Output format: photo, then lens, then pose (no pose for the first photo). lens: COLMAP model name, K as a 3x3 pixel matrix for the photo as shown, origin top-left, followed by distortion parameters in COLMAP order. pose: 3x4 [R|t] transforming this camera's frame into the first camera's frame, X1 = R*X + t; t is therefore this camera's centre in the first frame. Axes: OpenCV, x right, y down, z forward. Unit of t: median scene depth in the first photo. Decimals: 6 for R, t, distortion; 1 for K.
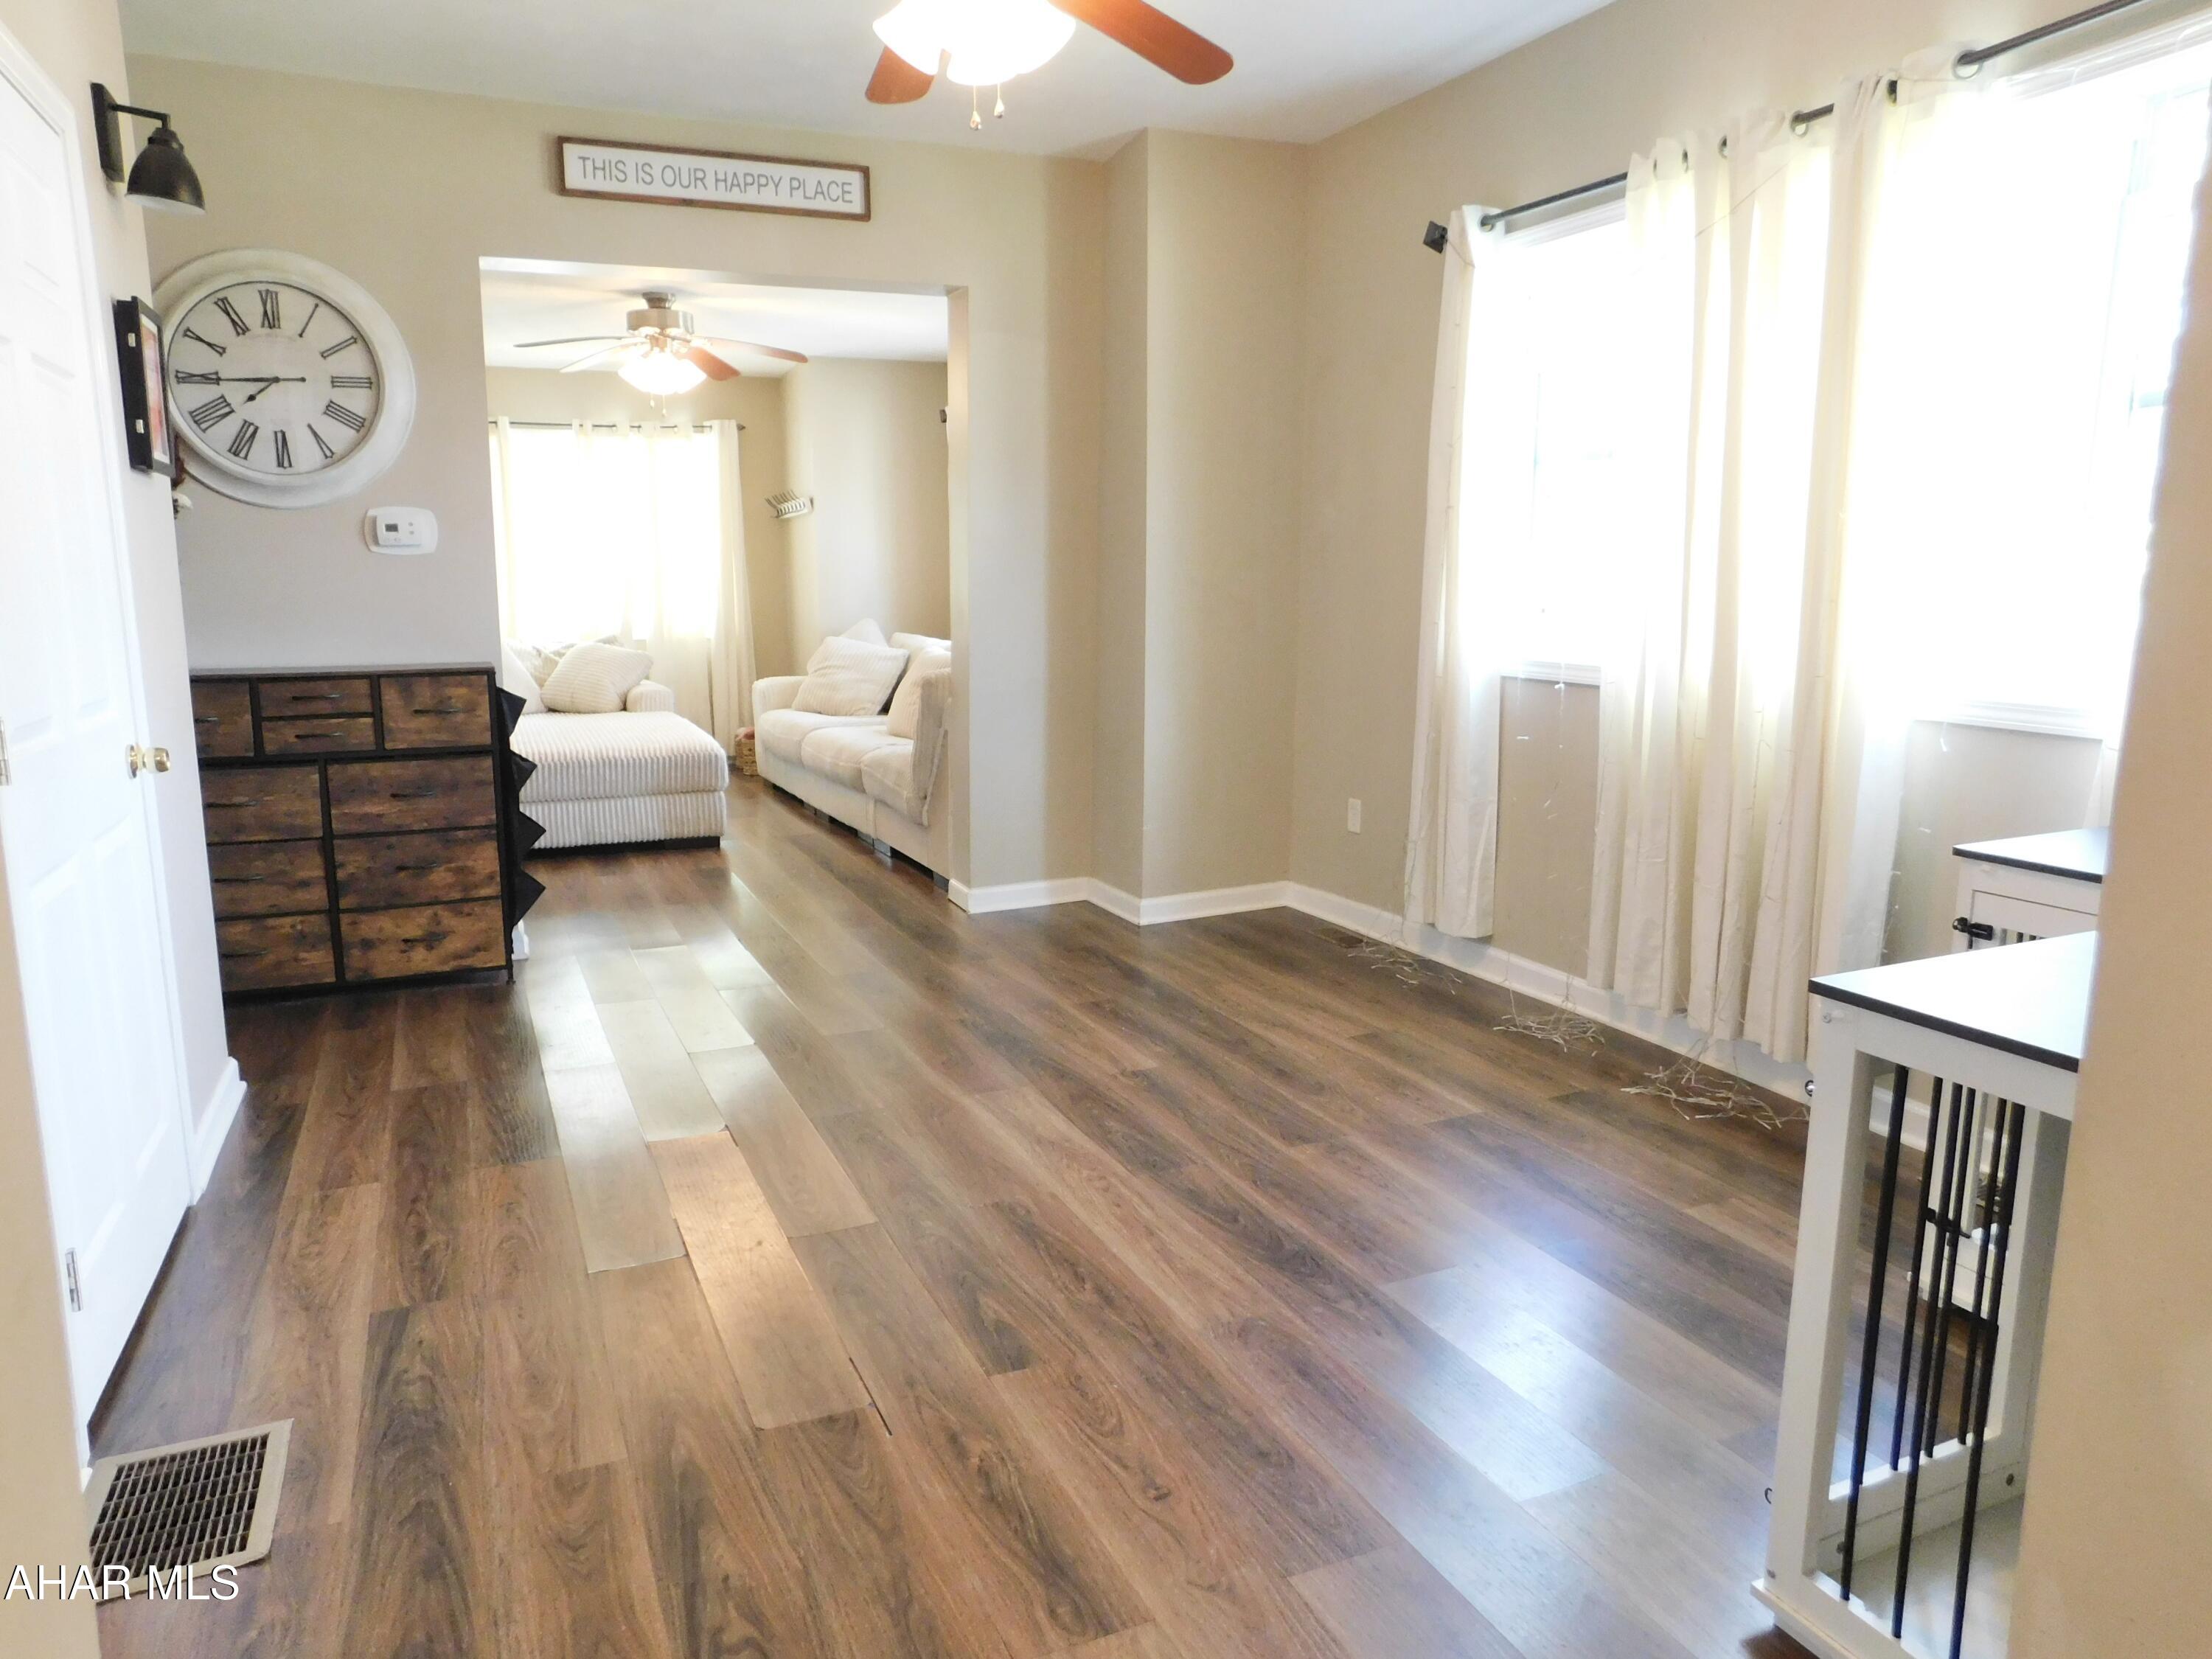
lens RADIAL K [[1452.0, 0, 1110.0], [0, 1452.0, 833.1], [0, 0, 1]] dist [-0.074466, 0.065509]
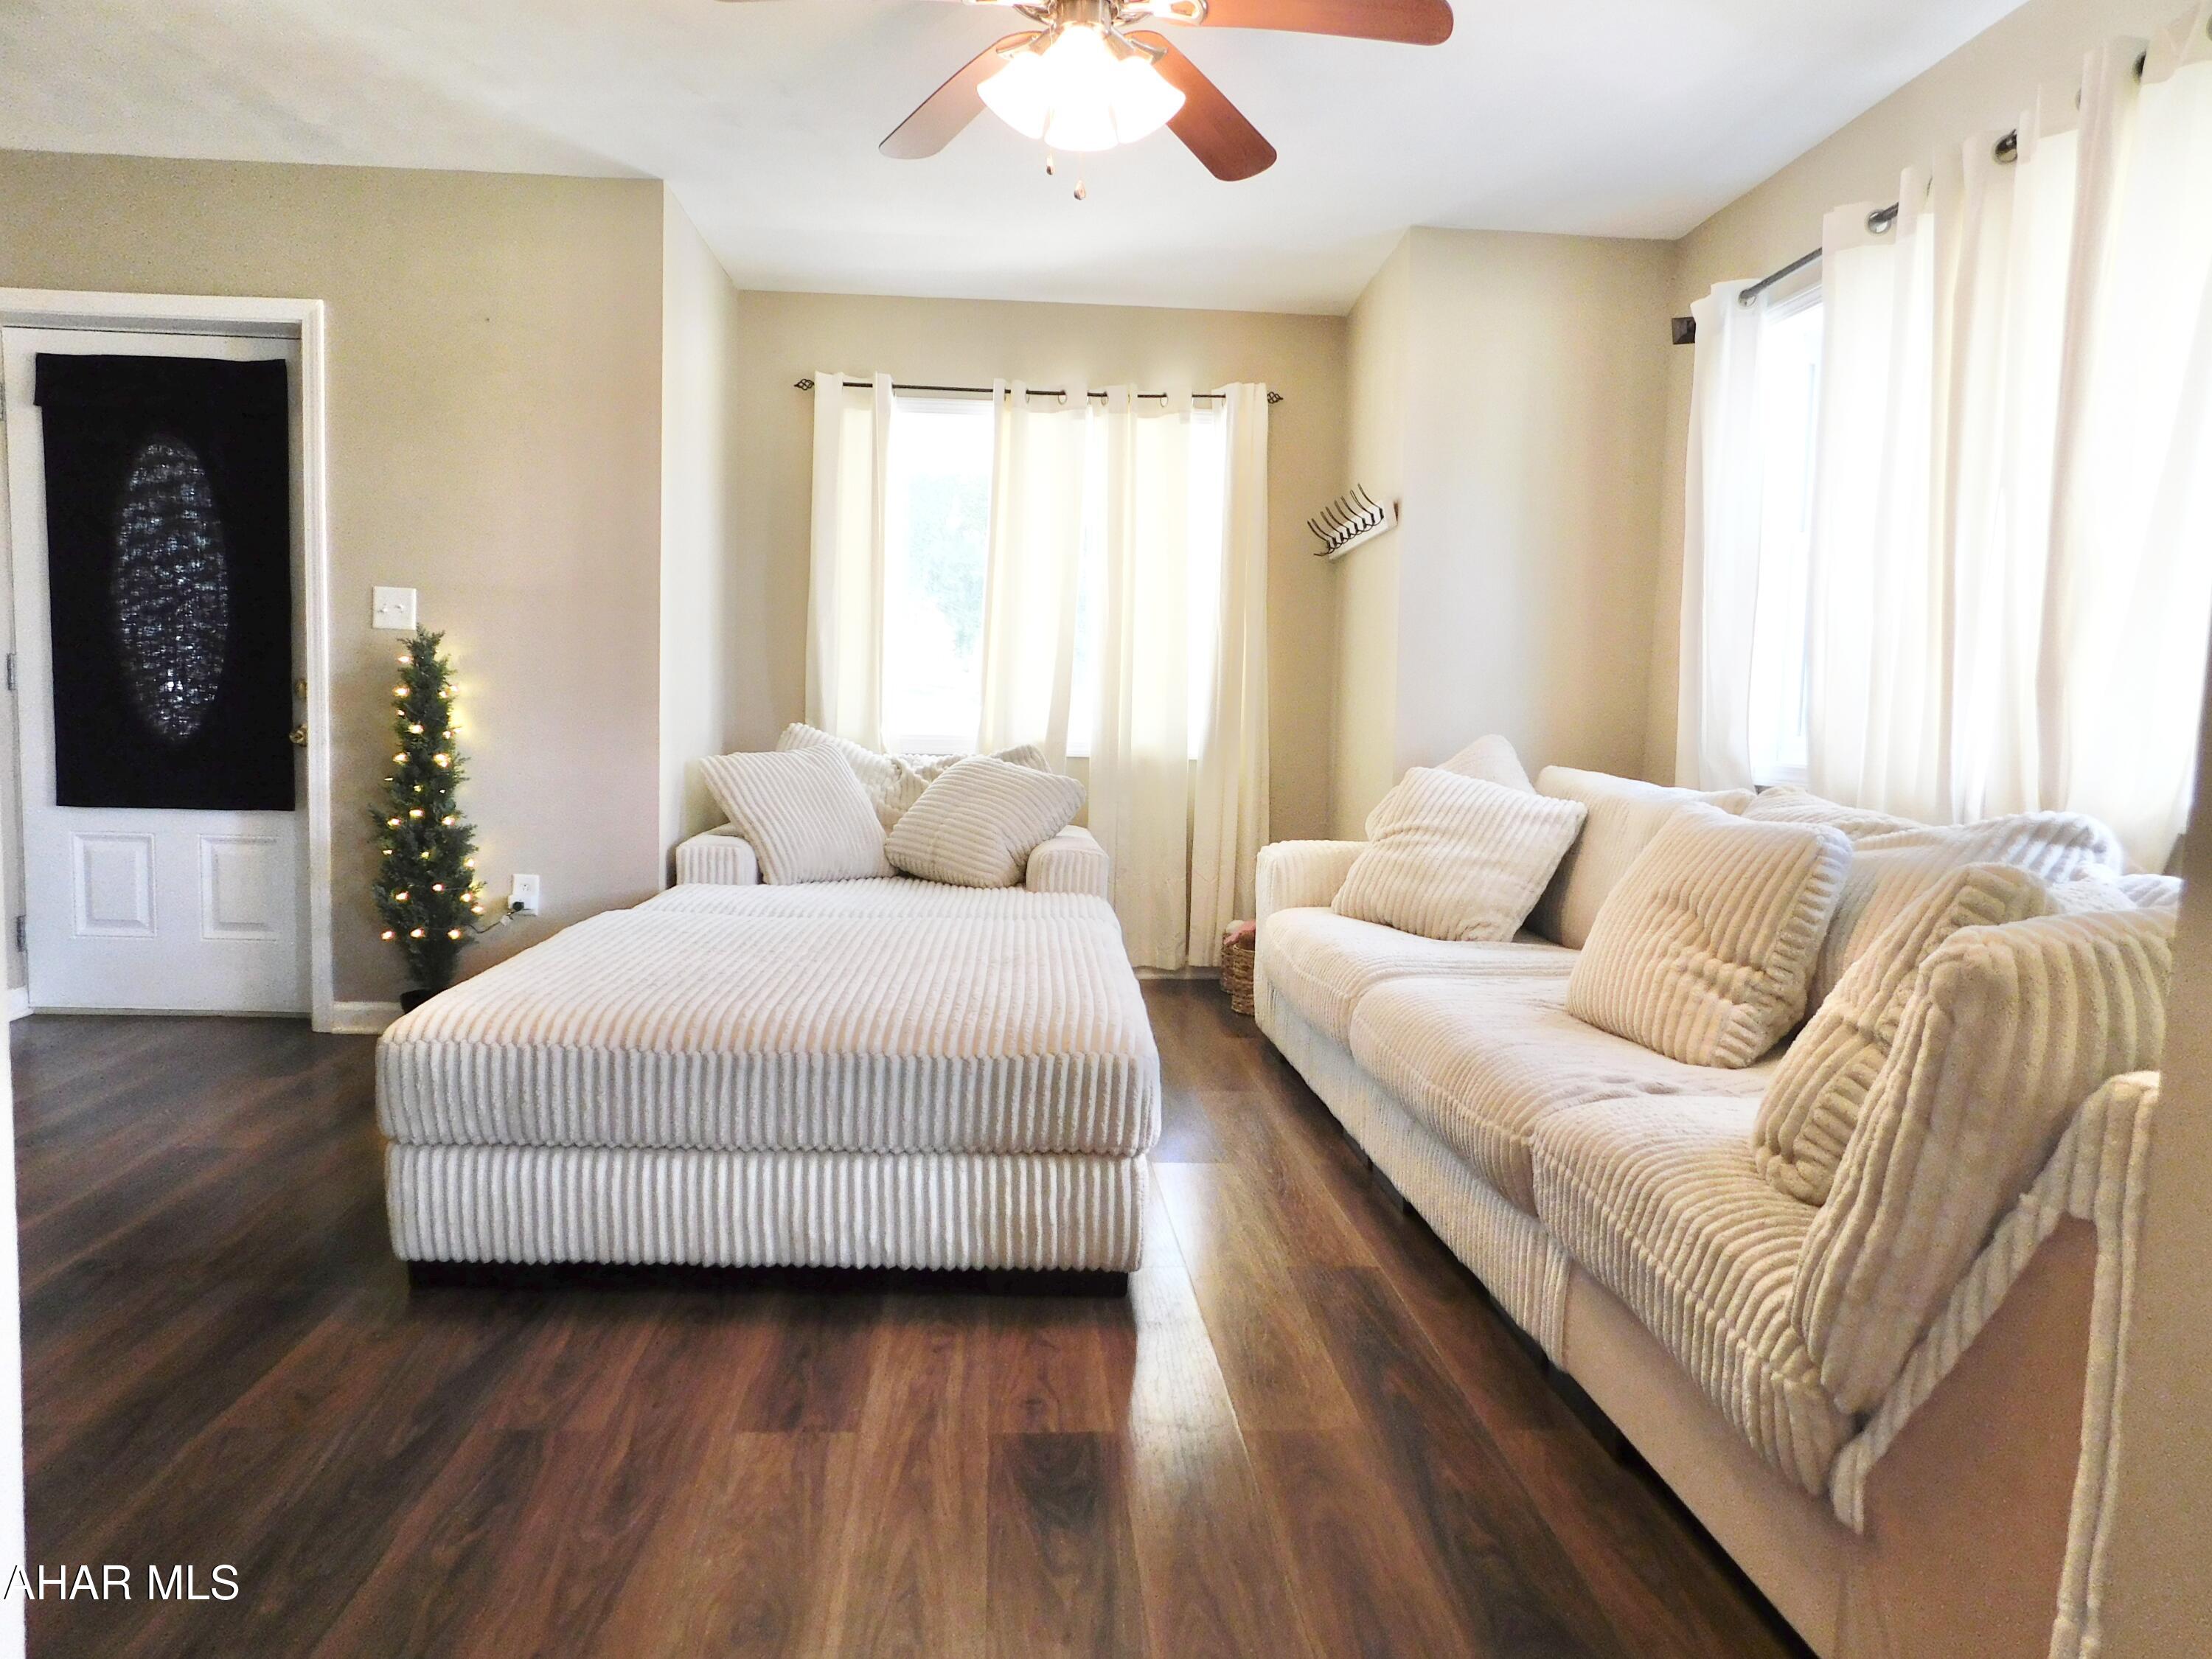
lens RADIAL K [[1452.0, 0, 1110.0], [0, 1452.0, 833.1], [0, 0, 1]] dist [-0.074466, 0.065509]
pose [[0.936550, 0.059461, -0.345454, -0.154710], [-0.090794, 0.993024, -0.075227, -0.085986], [0.338571, 0.101819, 0.935416, 0.649751]]
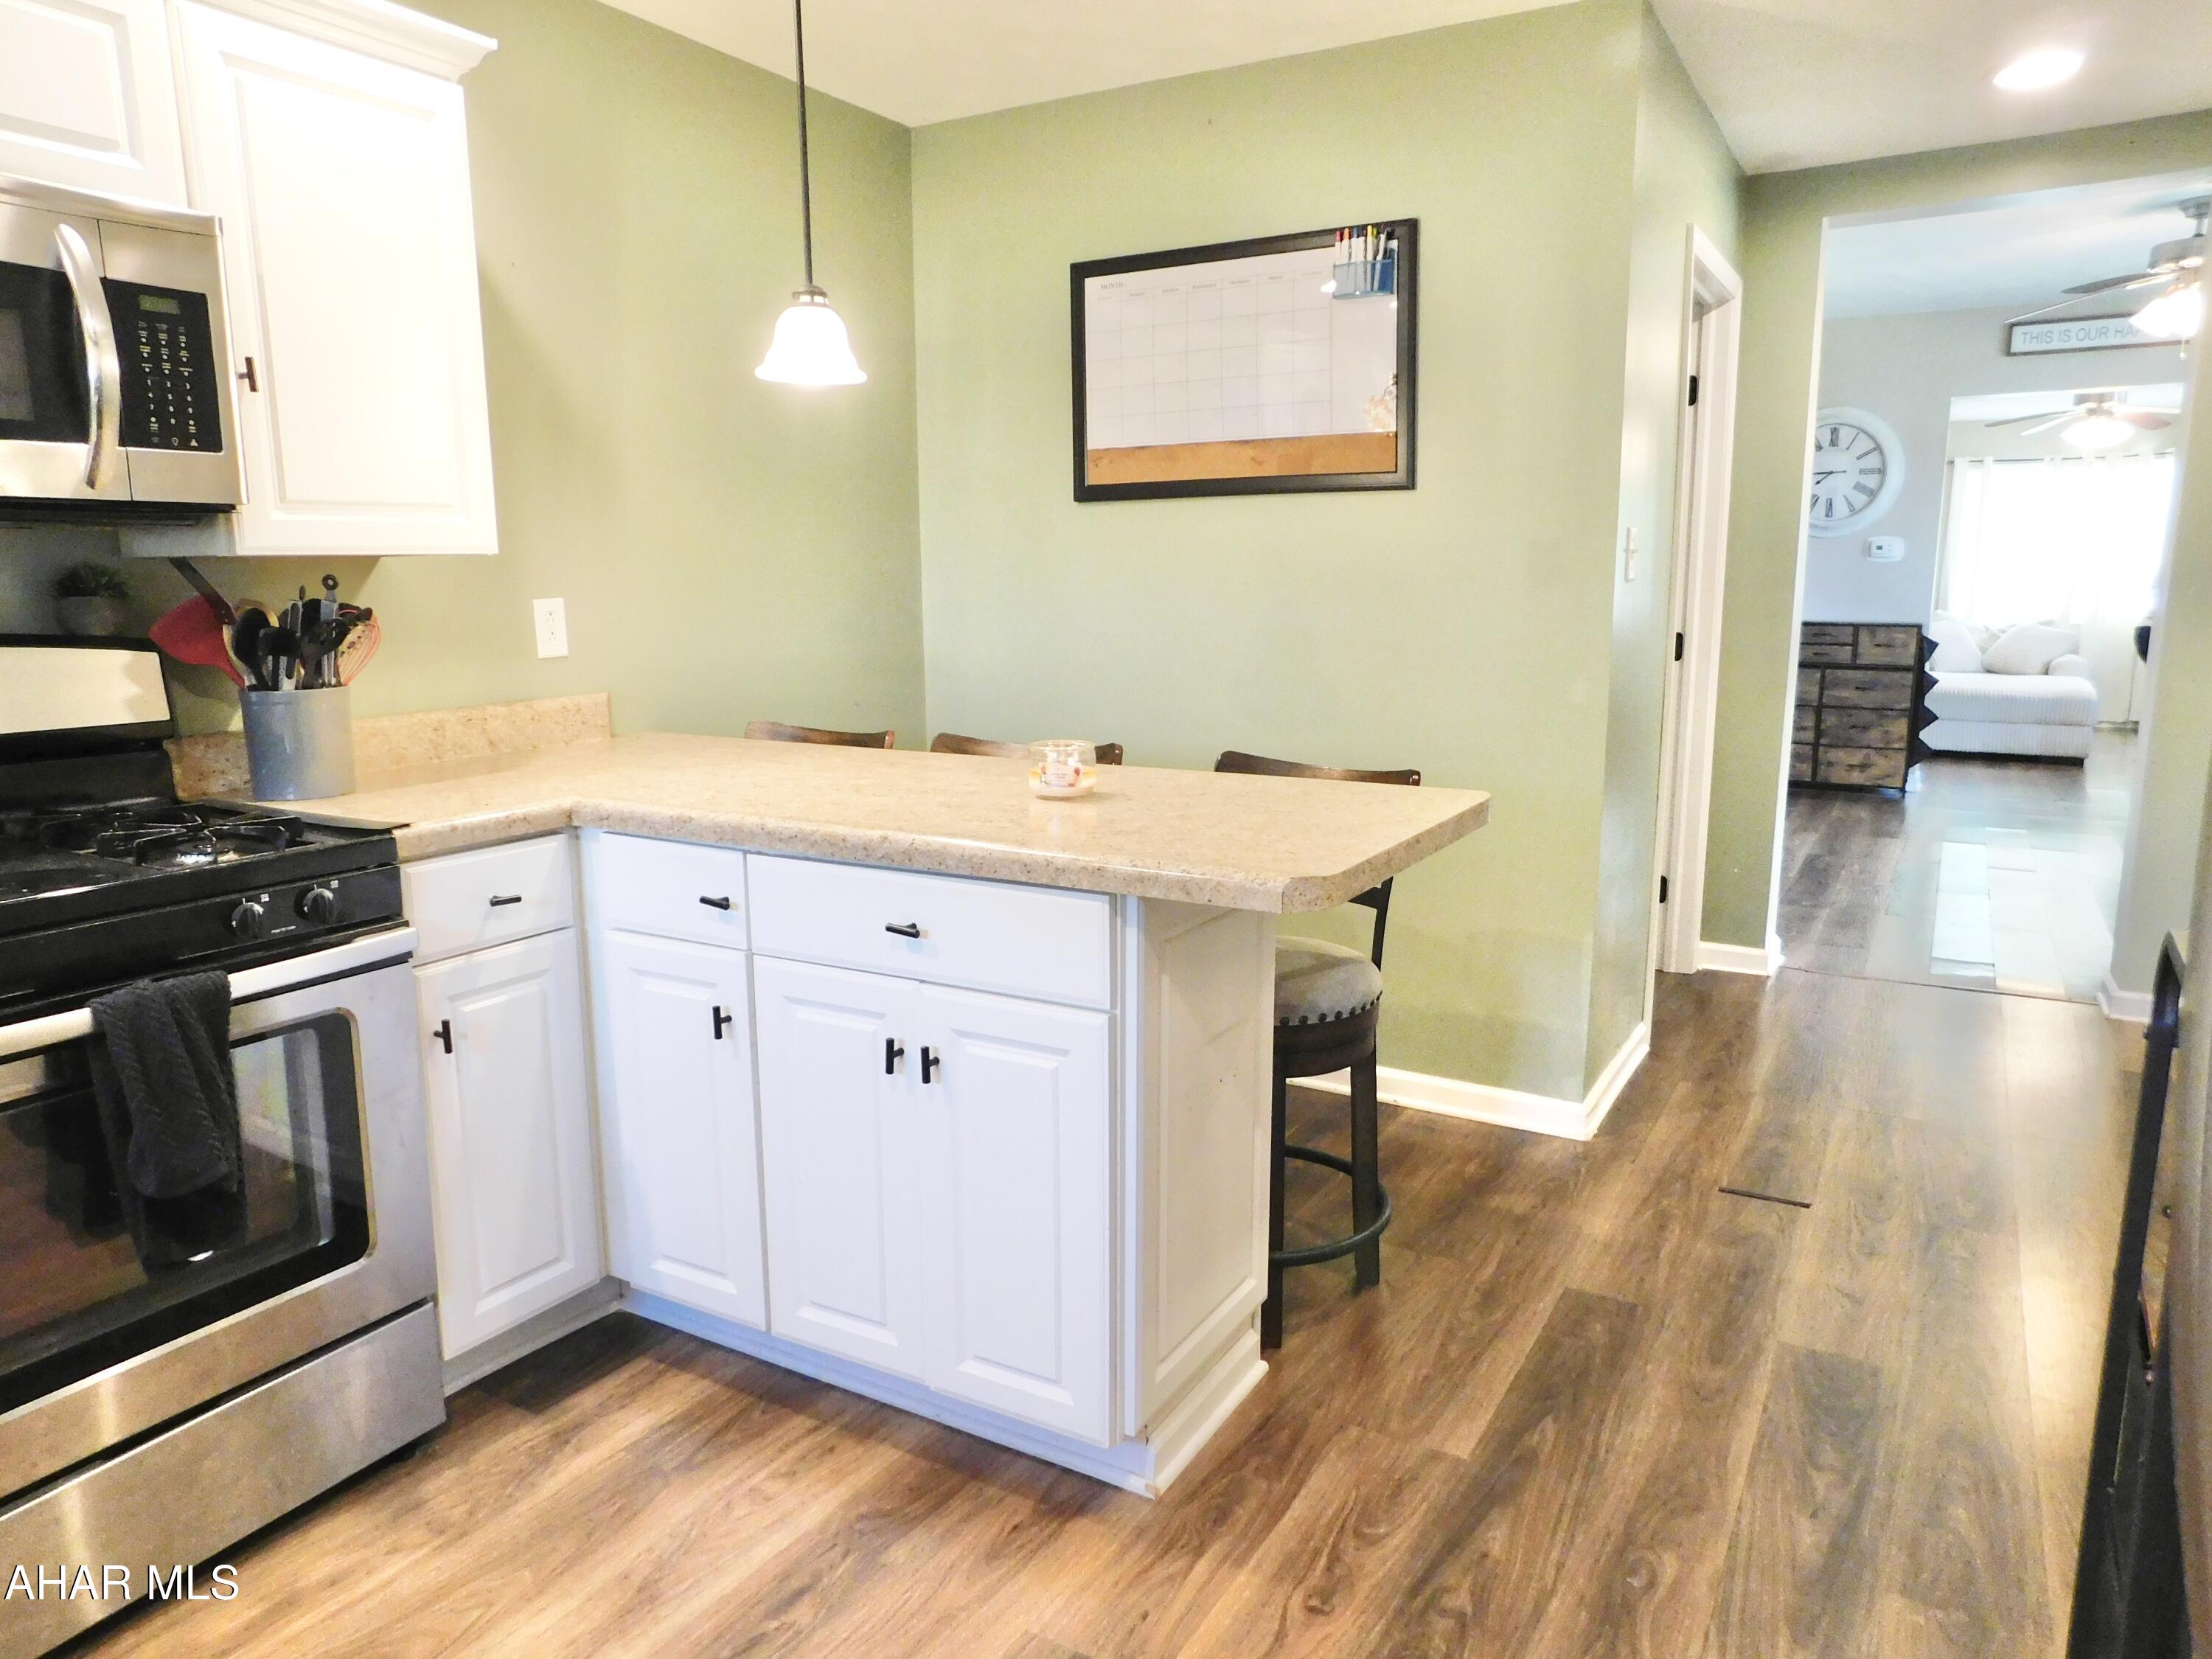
lens RADIAL K [[1452.0, 0, 1110.0], [0, 1452.0, 833.1], [0, 0, 1]] dist [-0.074466, 0.065509]
pose [[0.569498, 0.141734, -0.809681, 0.336150], [-0.138390, 0.987494, 0.075522, 0.105264], [0.810260, 0.069042, 0.581990, -0.604056]]
